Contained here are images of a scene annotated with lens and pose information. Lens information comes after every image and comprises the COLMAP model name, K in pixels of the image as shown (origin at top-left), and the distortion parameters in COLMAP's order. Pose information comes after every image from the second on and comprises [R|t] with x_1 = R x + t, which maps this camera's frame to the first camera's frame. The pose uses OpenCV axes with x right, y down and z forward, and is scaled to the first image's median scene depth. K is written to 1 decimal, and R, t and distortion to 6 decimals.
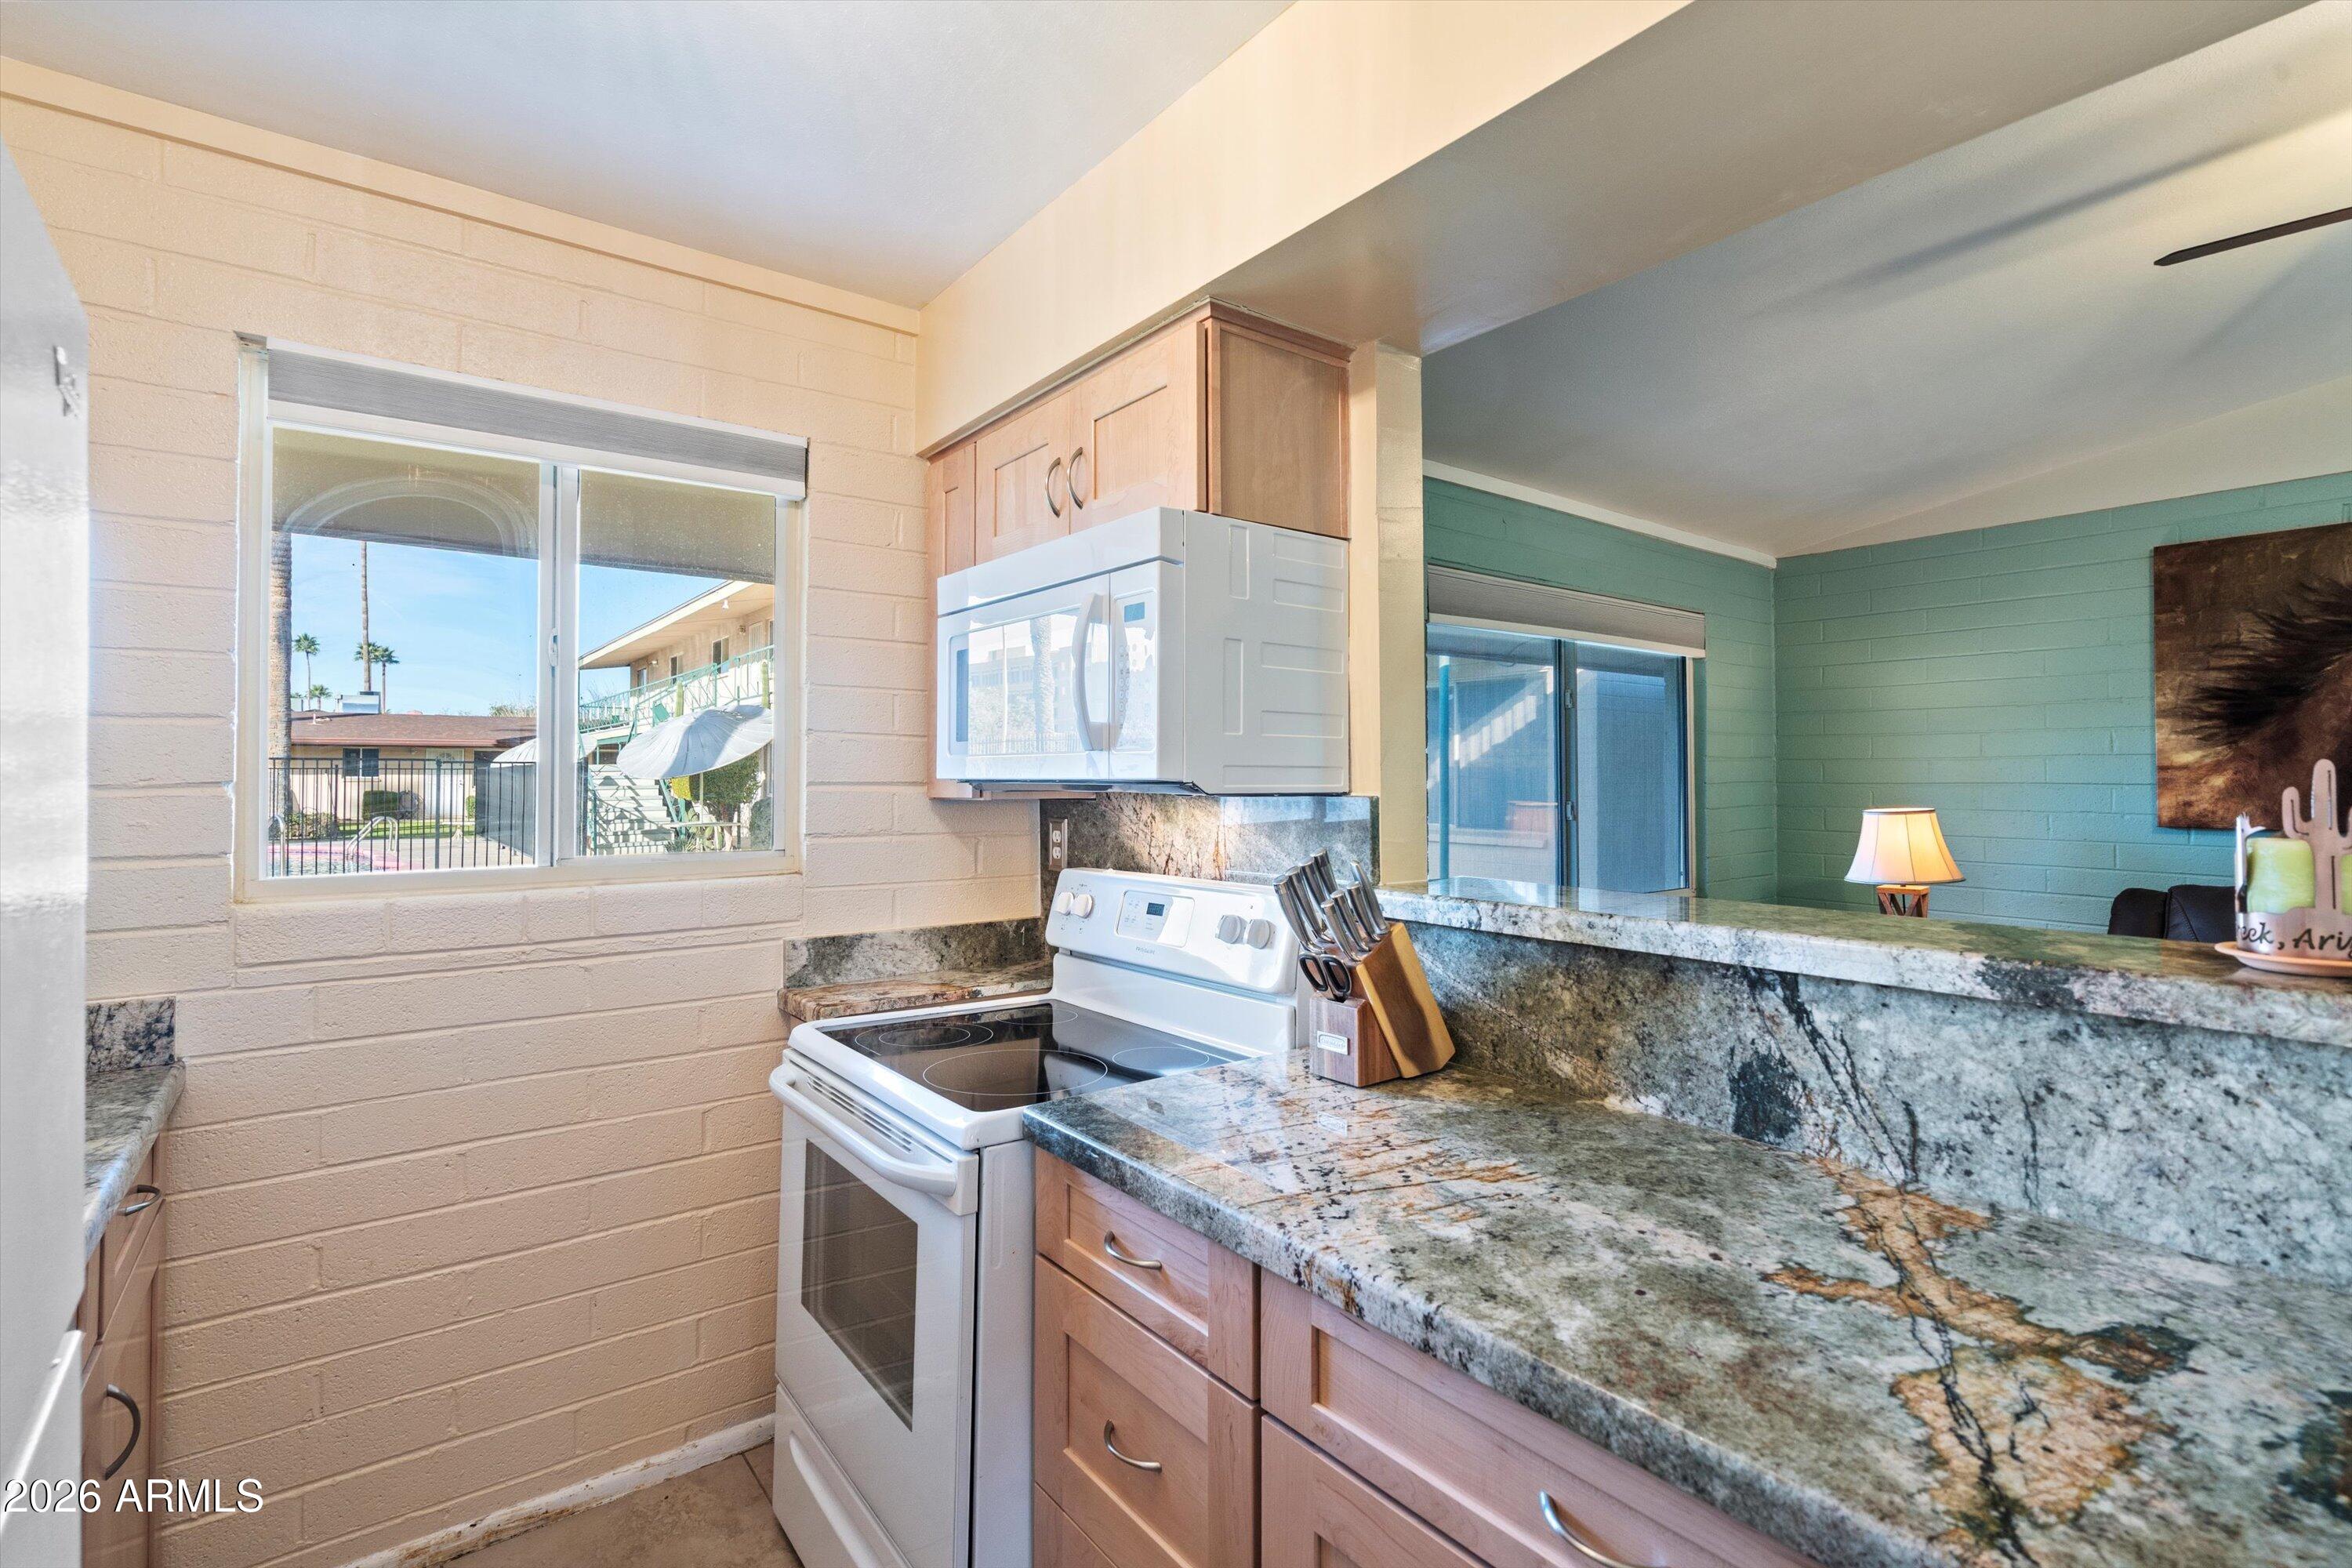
lens RADIAL K [[1067.0, 0, 1170.7], [0, 1067.0, 752.7], [0, 0, 1]] dist [-0.001054, -0.000429]
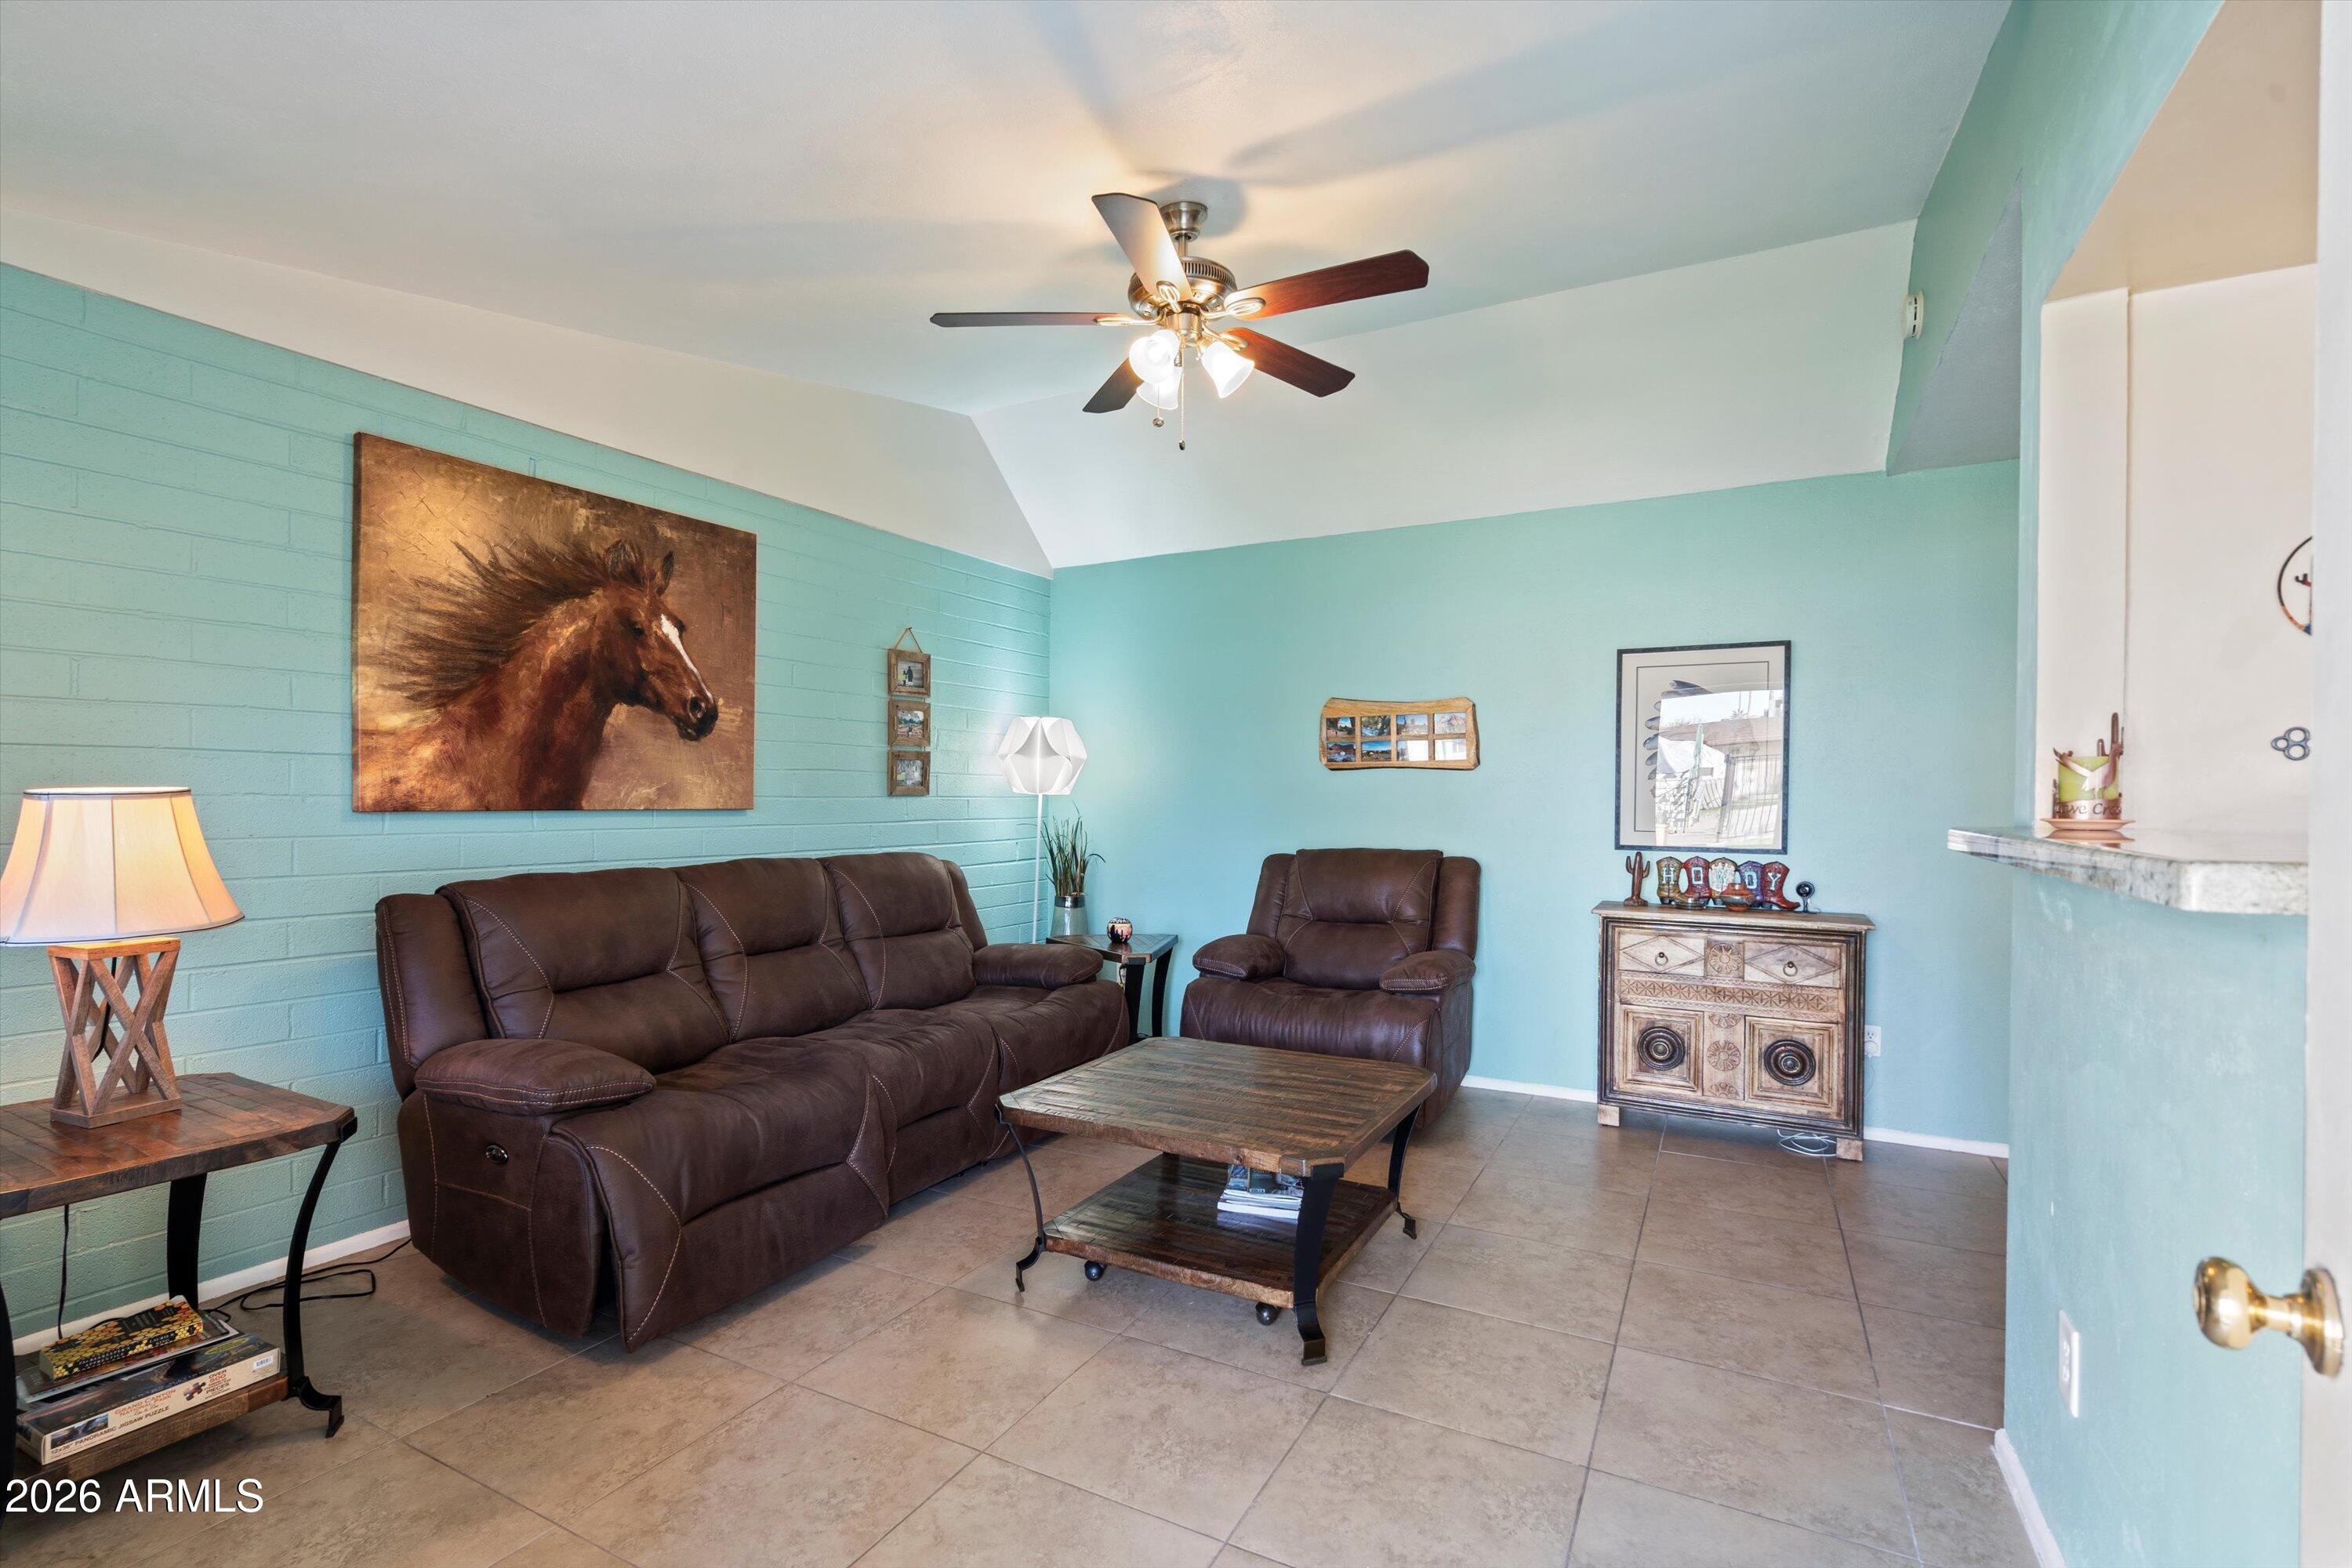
lens RADIAL K [[1067.0, 0, 1175.8], [0, 1067.0, 794.7], [0, 0, 1]] dist [-0.001054, -0.000429]
pose [[-0.416111, -0.004985, 0.909300, 0.015888], [-0.024776, 0.999676, -0.005857, 0.048816], [-0.908976, -0.024966, -0.416100, 0.808480]]
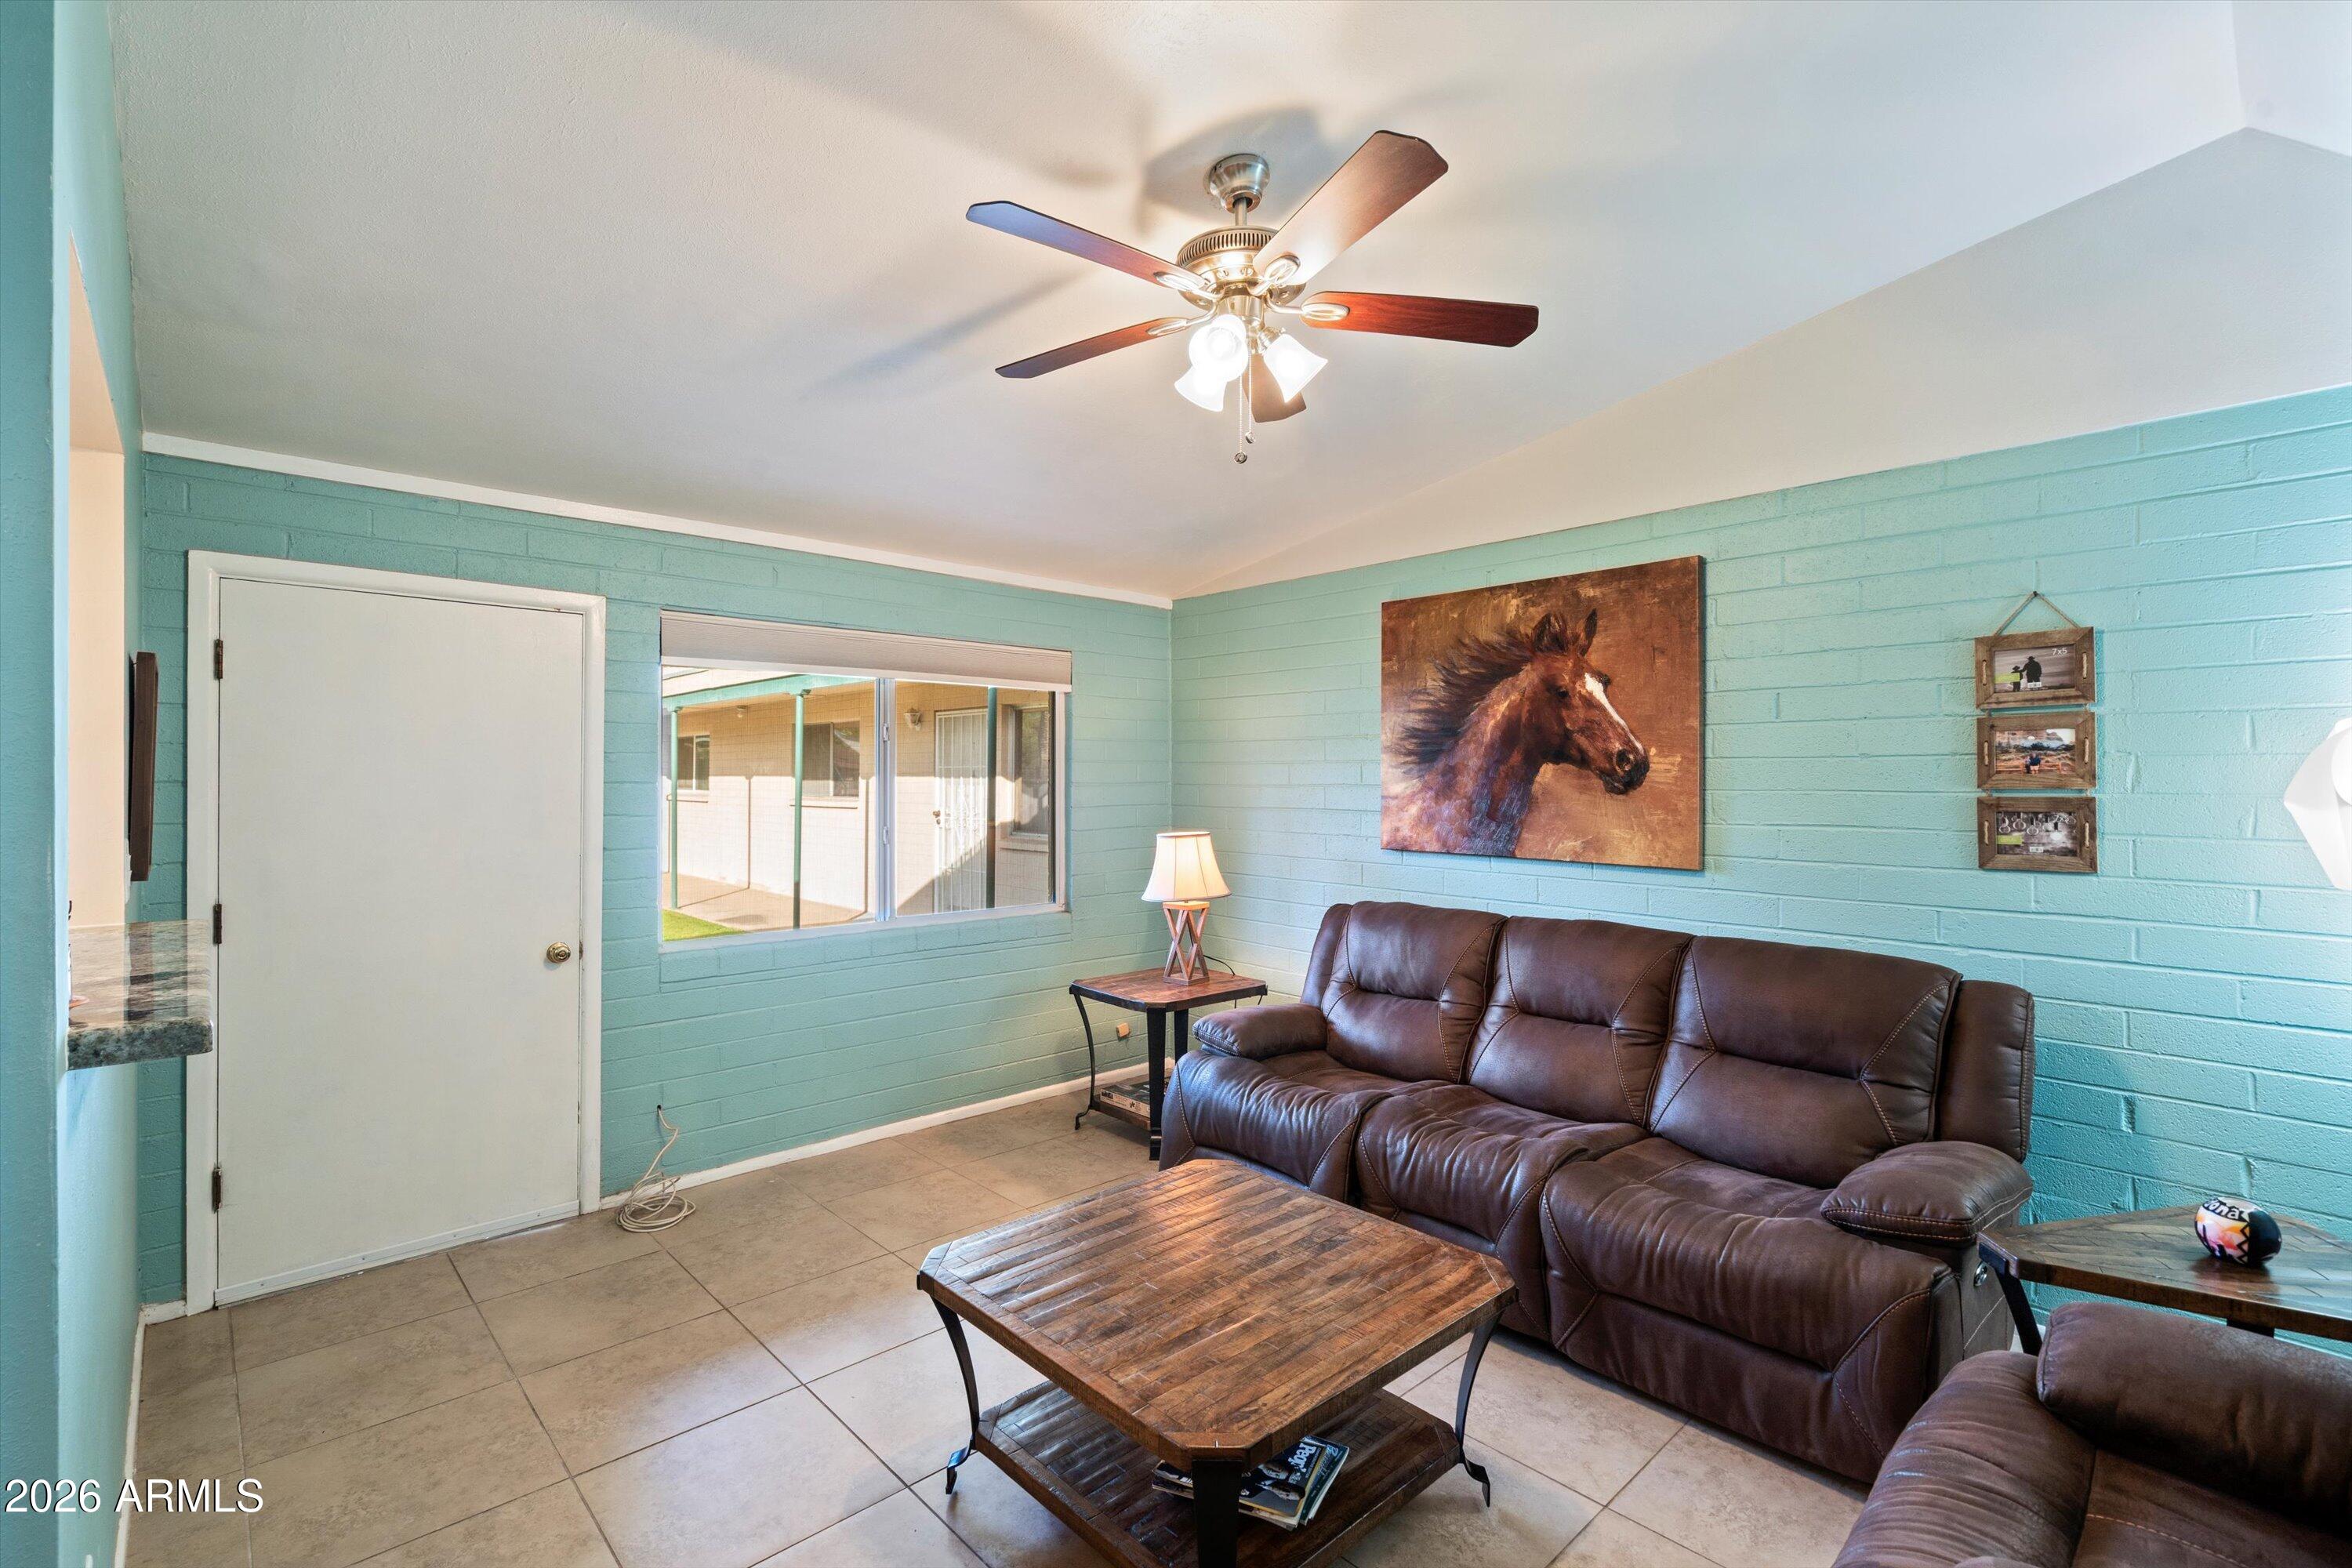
lens RADIAL K [[1067.0, 0, 1167.2], [0, 1067.0, 770.5], [0, 0, 1]] dist [-0.001054, -0.000429]
pose [[0.995129, 0.000267, 0.098585, 0.597708], [-0.001618, 0.999906, 0.013625, -0.030065], [-0.098572, -0.013719, 0.995035, -0.112934]]
